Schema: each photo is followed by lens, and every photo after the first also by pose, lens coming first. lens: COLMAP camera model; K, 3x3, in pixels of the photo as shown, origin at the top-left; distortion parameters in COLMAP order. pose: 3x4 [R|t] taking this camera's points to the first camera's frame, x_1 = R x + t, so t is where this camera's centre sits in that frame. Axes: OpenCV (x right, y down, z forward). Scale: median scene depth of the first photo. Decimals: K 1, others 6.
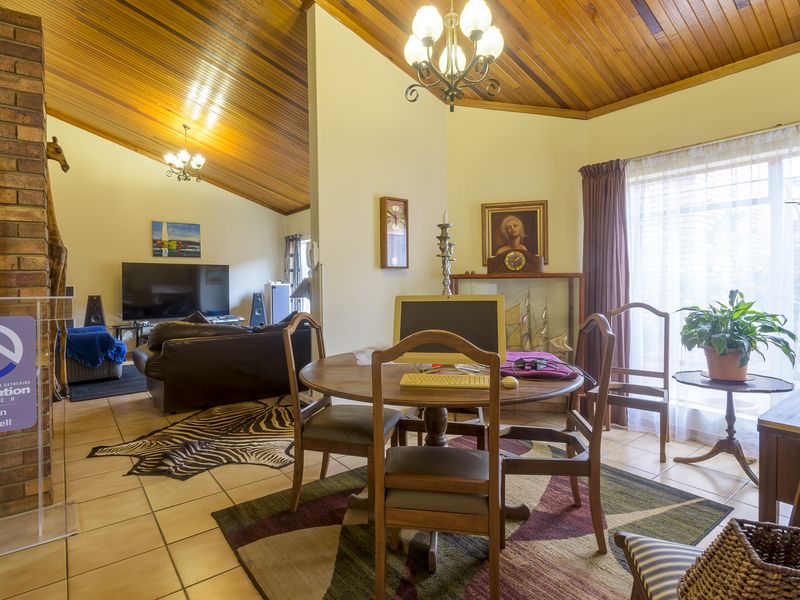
lens RADIAL K [[447.2, 0, 400.0], [0, 447.2, 300.0], [0, 0, 1]] dist [-0.004189, -0.000498]
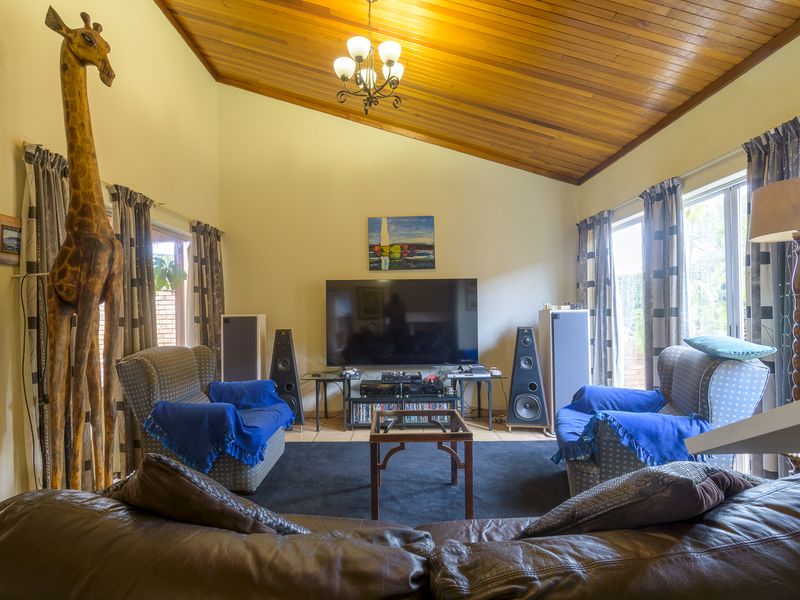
lens RADIAL K [[418.1, 0, 400.0], [0, 418.1, 300.0], [0, 0, 1]] dist [-0.000603, -0.000125]
pose [[0.800599, -0.022153, -0.598791, -0.138318], [-0.012388, 0.998491, -0.053503, -0.019677], [0.599073, 0.050252, 0.799116, 0.511123]]
